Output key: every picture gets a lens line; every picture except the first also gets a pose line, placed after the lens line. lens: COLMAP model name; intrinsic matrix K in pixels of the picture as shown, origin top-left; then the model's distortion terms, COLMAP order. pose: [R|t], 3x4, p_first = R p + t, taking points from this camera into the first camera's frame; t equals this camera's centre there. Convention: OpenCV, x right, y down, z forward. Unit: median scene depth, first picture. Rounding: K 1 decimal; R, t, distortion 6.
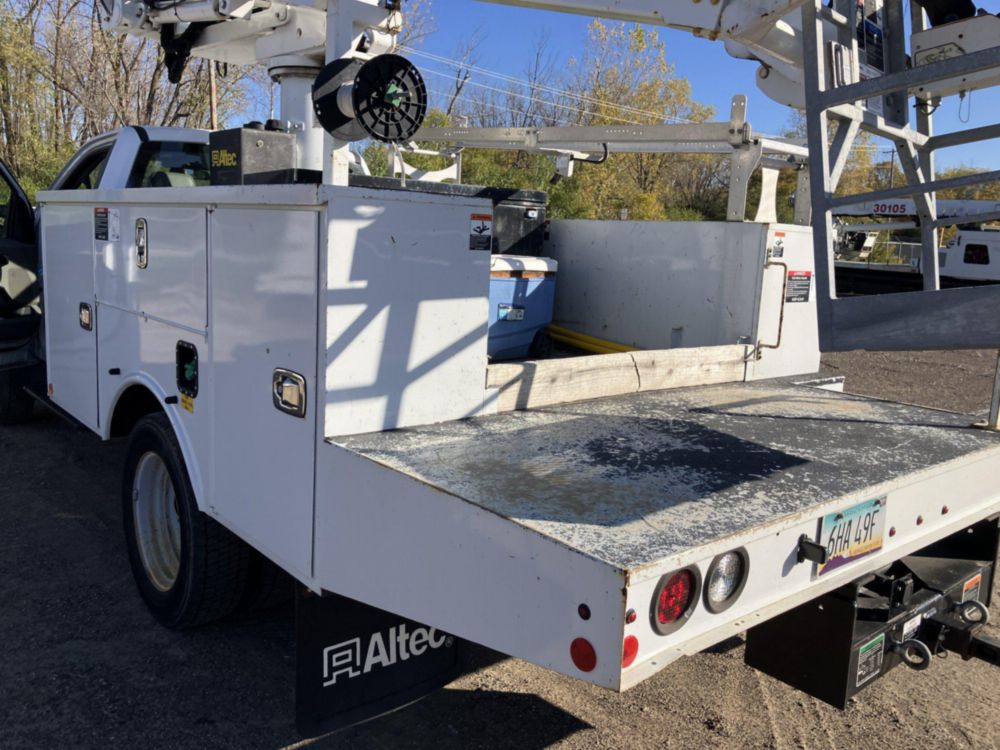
lens RADIAL K [[822.8, 0, 496.5], [0, 822.8, 368.9], [0, 0, 1]] dist [0.035965, -0.029434]
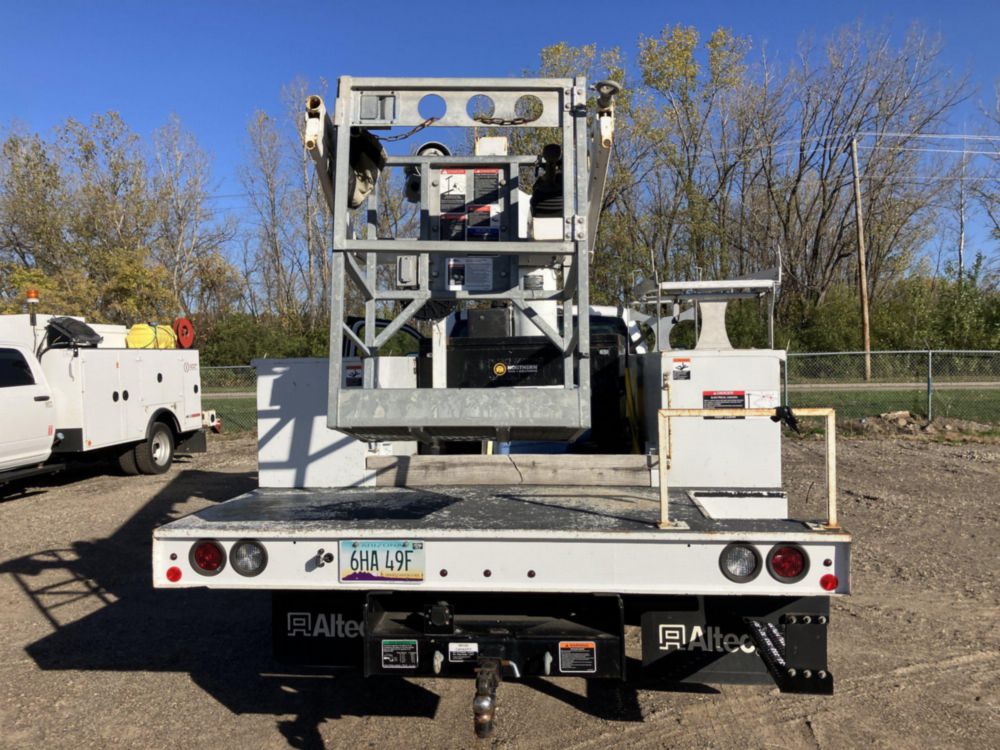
lens RADIAL K [[822.8, 0, 488.3], [0, 822.8, 371.0], [0, 0, 1]] dist [0.035965, -0.029434]
pose [[0.689017, -0.052324, -0.722854, 1.207663], [-0.064233, 0.989057, -0.132820, 0.027954], [0.721893, 0.137946, 0.678116, 0.028492]]
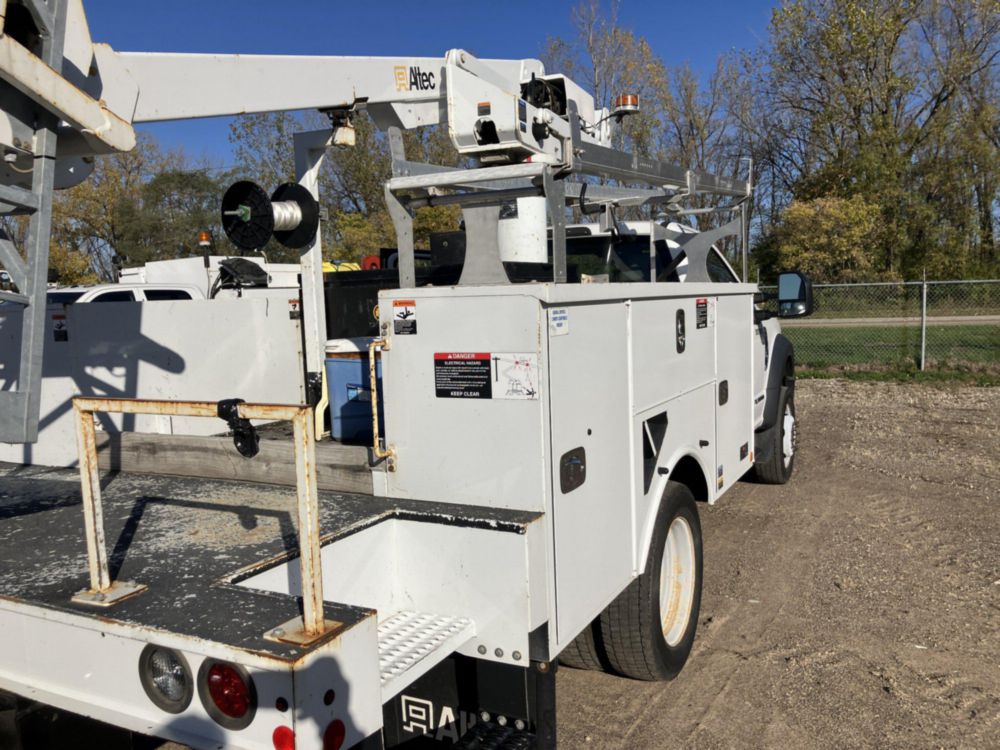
lens RADIAL K [[822.8, 0, 516.3], [0, 822.8, 382.2], [0, 0, 1]] dist [0.035965, -0.029434]
pose [[0.382582, 0.030311, -0.923424, 1.290815], [-0.093825, 0.995569, -0.006193, -0.119764], [0.919145, 0.089010, 0.383731, 0.996219]]
